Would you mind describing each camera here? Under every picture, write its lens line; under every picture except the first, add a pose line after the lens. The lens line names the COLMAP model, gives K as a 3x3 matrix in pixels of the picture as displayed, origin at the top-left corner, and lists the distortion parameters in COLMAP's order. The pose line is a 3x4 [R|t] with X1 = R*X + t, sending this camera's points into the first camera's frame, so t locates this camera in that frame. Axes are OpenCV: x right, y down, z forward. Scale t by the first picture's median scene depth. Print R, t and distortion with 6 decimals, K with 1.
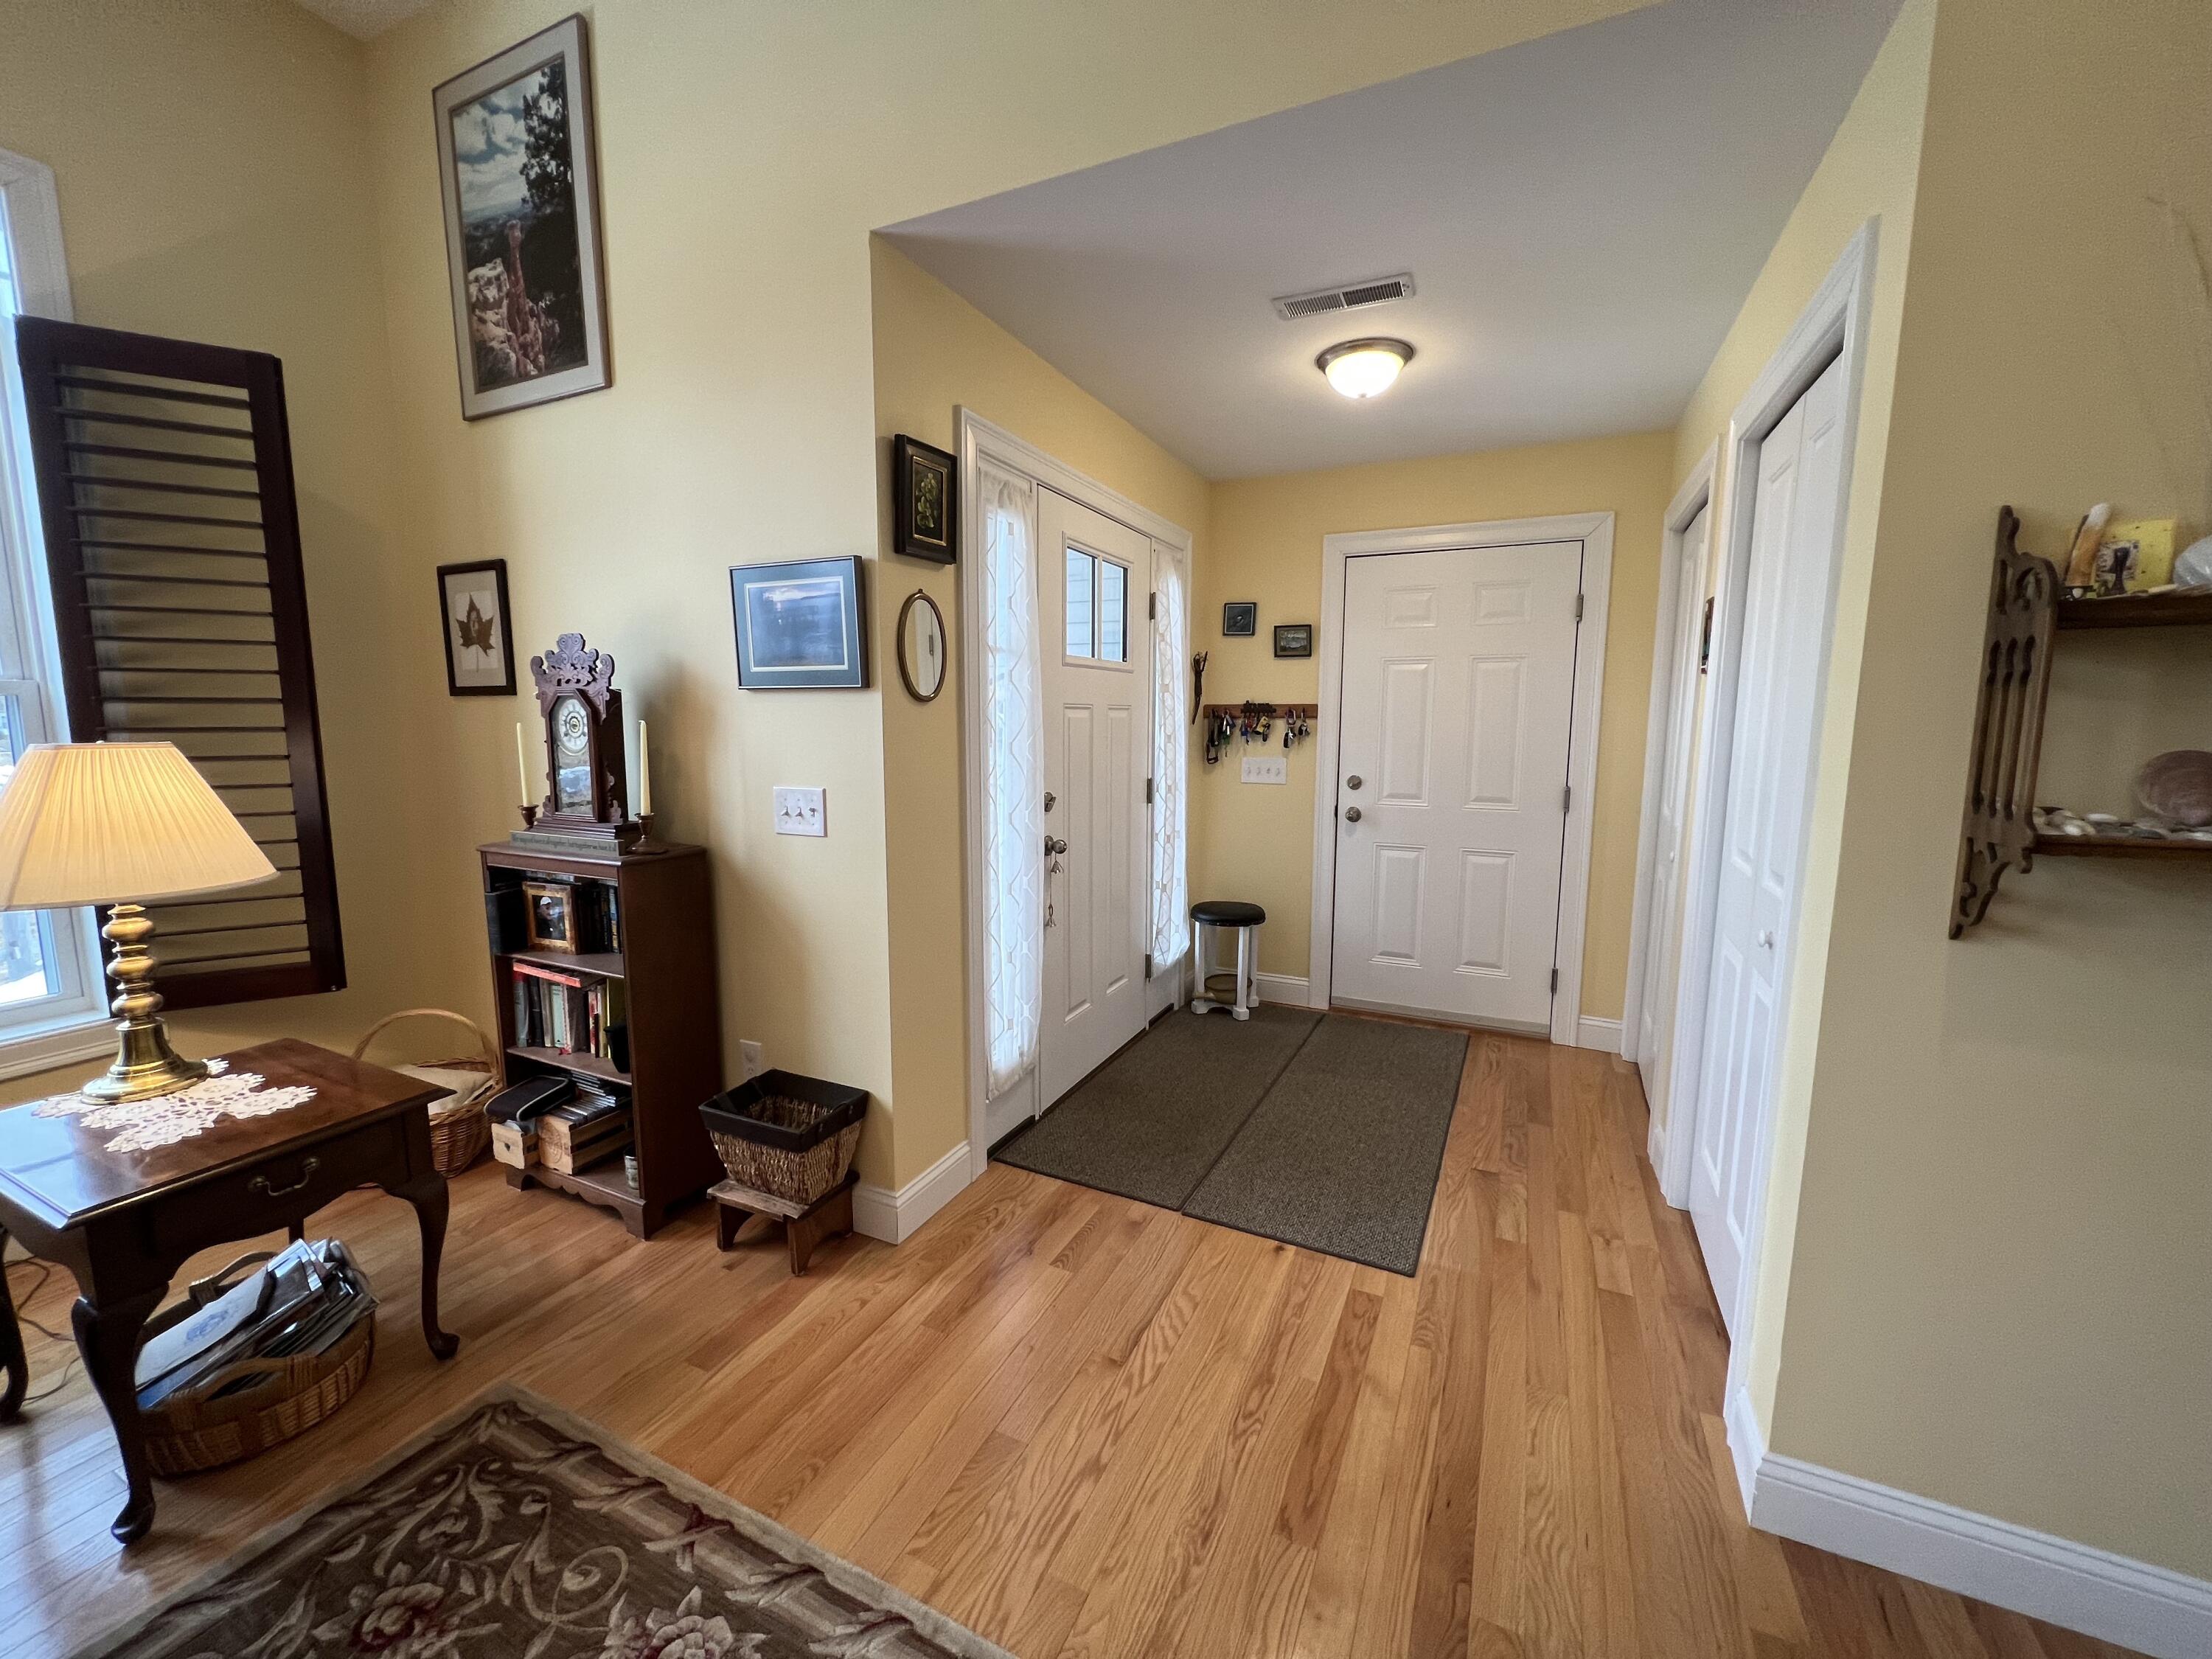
lens RADIAL K [[883.5, 0, 1094.1], [0, 883.5, 824.1], [0, 0, 1]] dist [-0.000445, 0.000857]
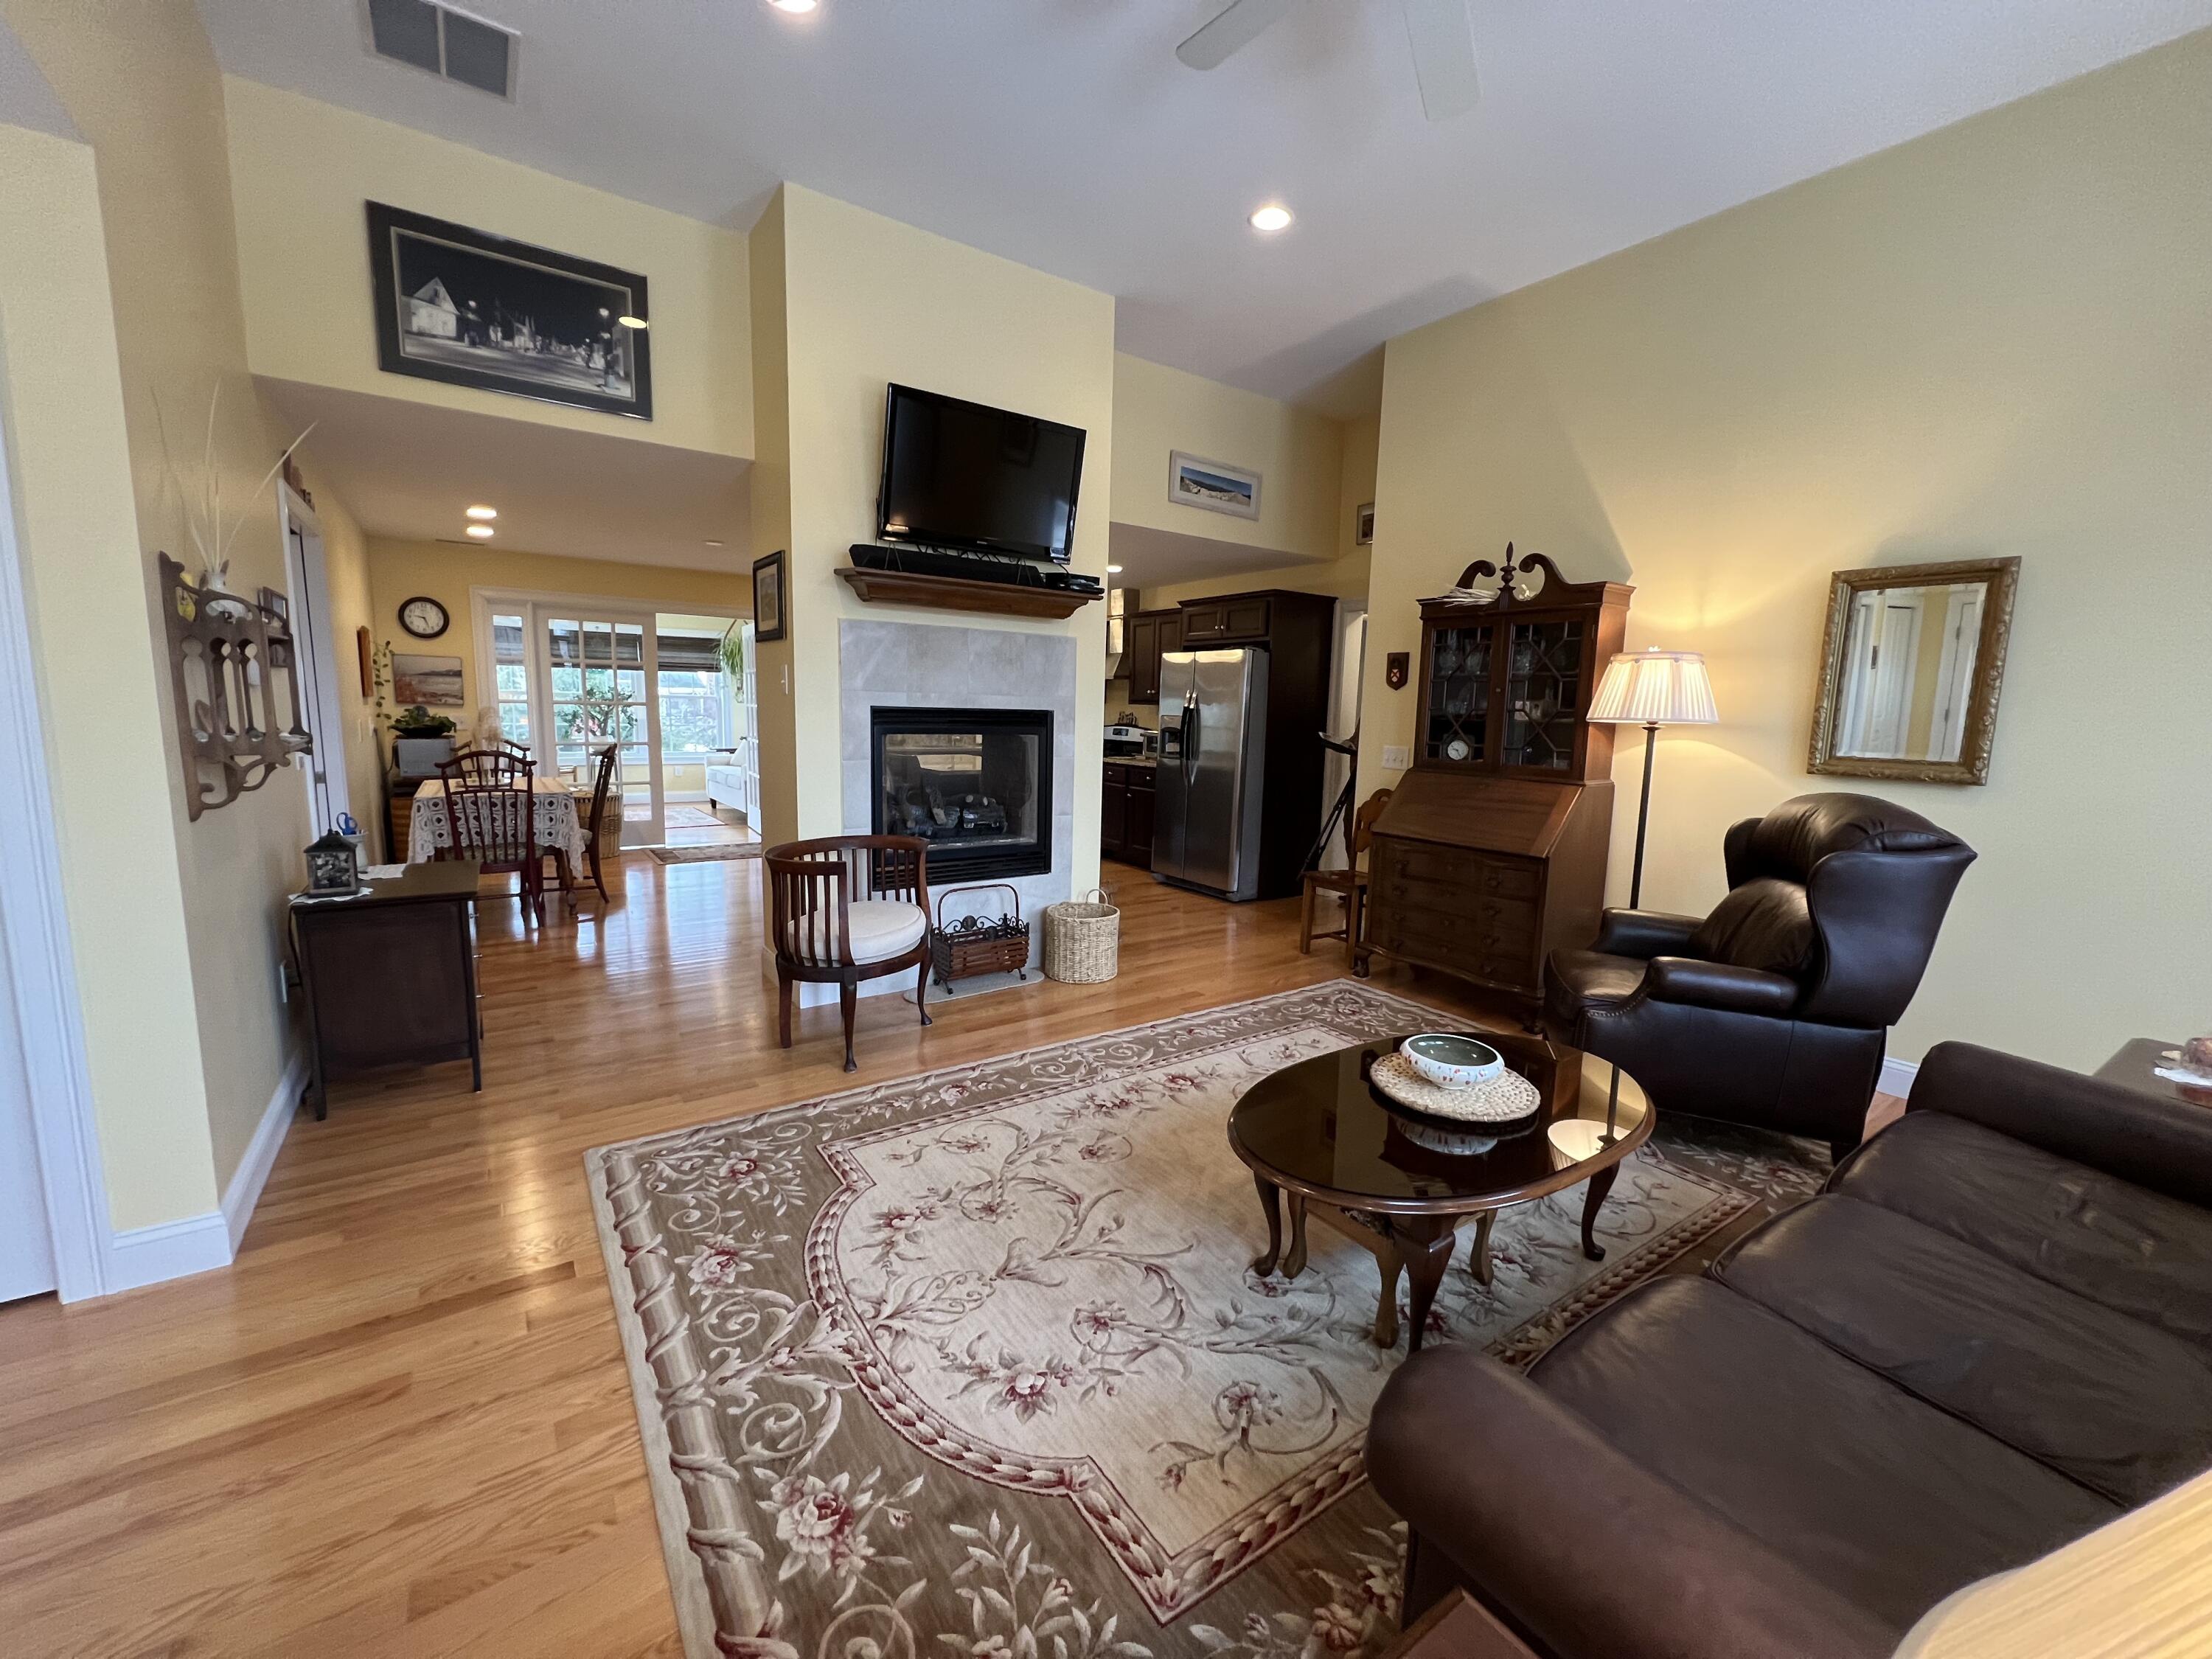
lens RADIAL K [[883.5, 0, 1105.1], [0, 883.5, 826.8], [0, 0, 1]] dist [-0.000445, 0.000857]
pose [[-0.875759, -0.085291, 0.475154, -1.151746], [0.037532, 0.969260, 0.243160, -0.182432], [-0.481287, 0.230783, -0.845637, 1.445704]]
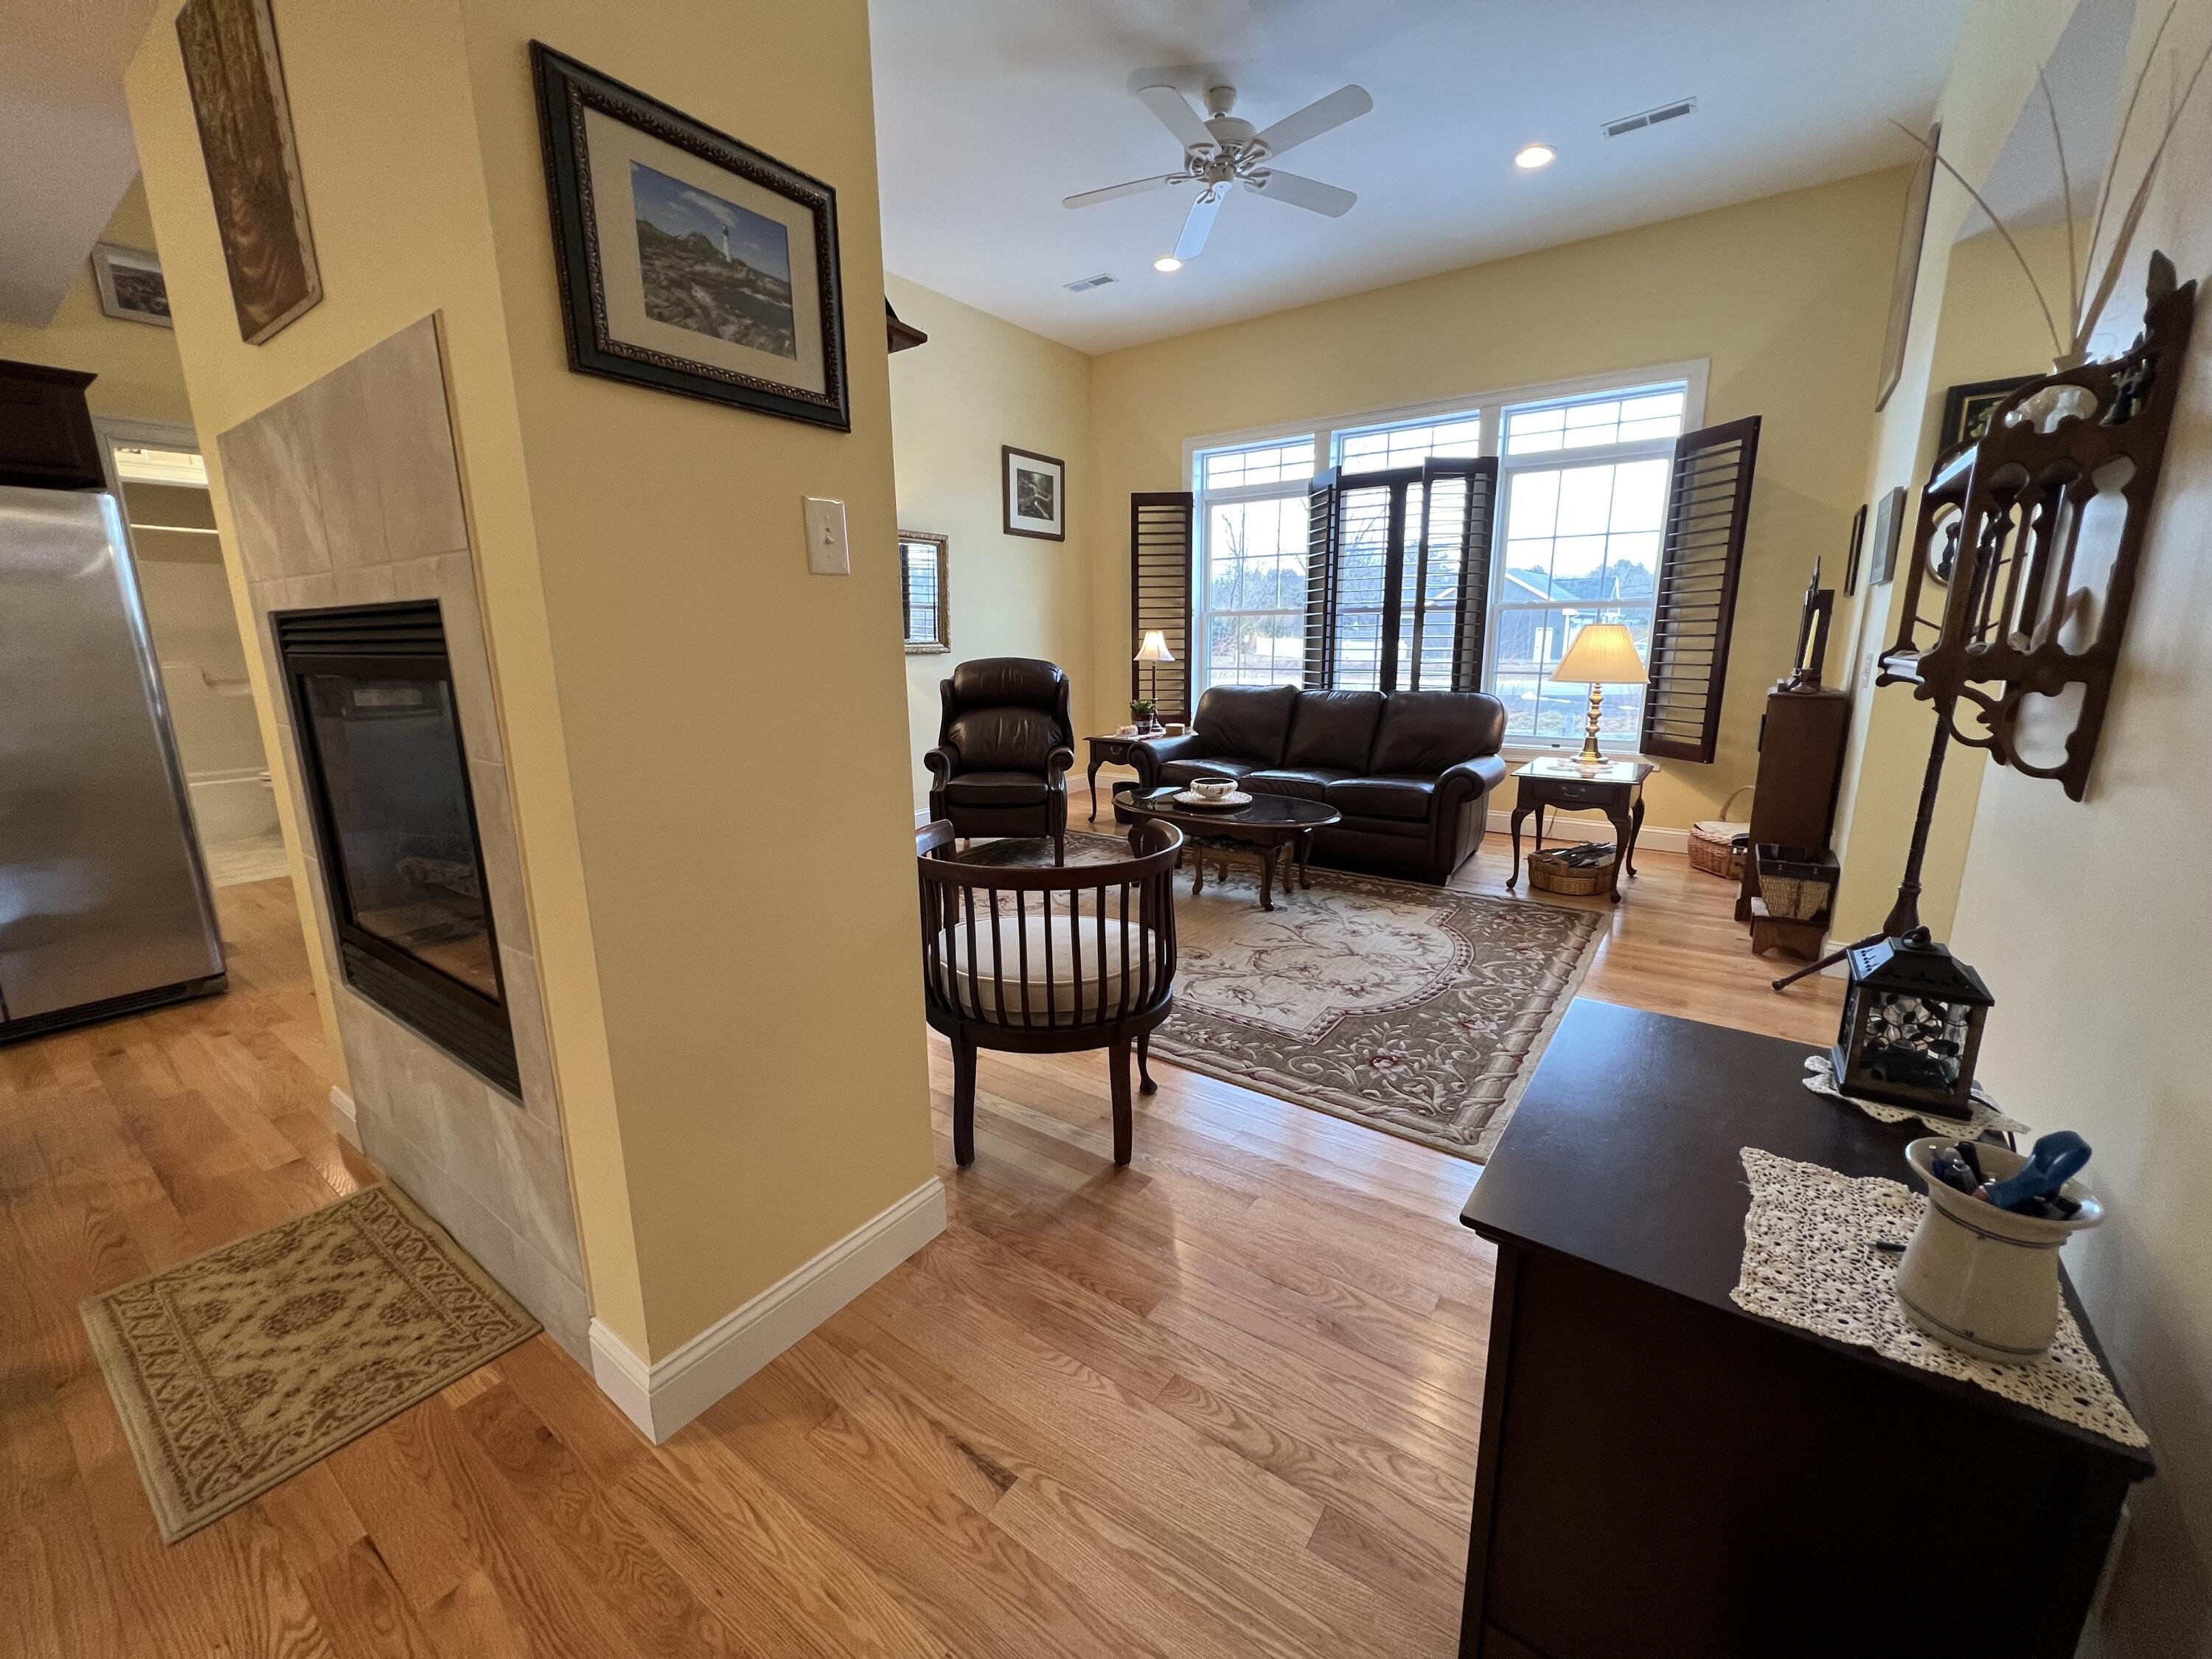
lens RADIAL K [[883.5, 0, 1101.0], [0, 883.5, 830.1], [0, 0, 1]] dist [-0.000445, 0.000857]
pose [[-0.168054, 0.214933, -0.962061, 2.130660], [-0.110957, 0.965615, 0.235109, 0.062151], [0.979513, 0.146258, -0.138427, 0.016149]]
